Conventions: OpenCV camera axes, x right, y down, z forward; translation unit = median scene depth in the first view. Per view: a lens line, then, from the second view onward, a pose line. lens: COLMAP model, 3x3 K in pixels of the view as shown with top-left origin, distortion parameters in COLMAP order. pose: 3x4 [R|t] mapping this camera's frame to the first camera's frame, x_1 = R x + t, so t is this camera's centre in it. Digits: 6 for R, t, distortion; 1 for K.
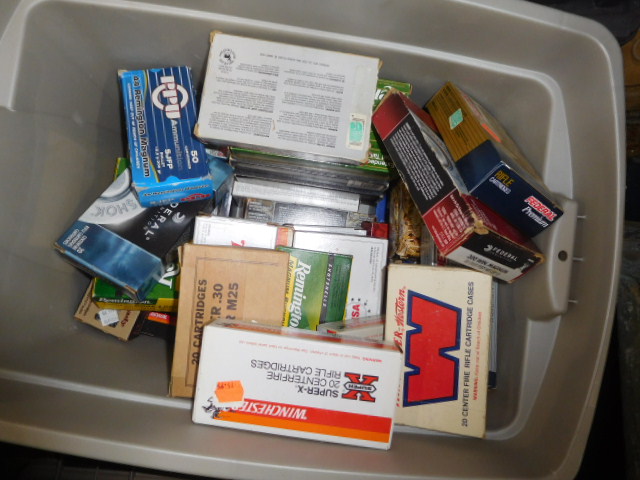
lens RADIAL K [[472.1, 0, 318.1], [0, 472.1, 245.1], [0, 0, 1]] dist [0.003963, -0.007684]
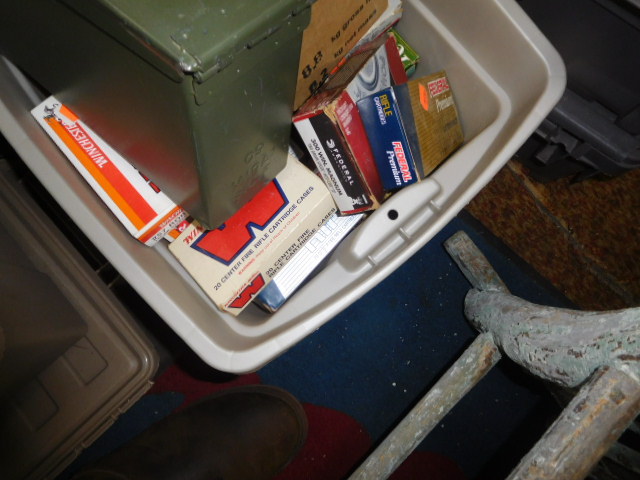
lens RADIAL K [[472.1, 0, 325.0], [0, 472.1, 237.8], [0, 0, 1]] dist [0.003963, -0.007684]
pose [[0.756396, 0.644066, -0.114208, 0.560052], [-0.651839, 0.756736, -0.049563, 0.205171], [0.054503, 0.111935, 0.992220, -0.011195]]
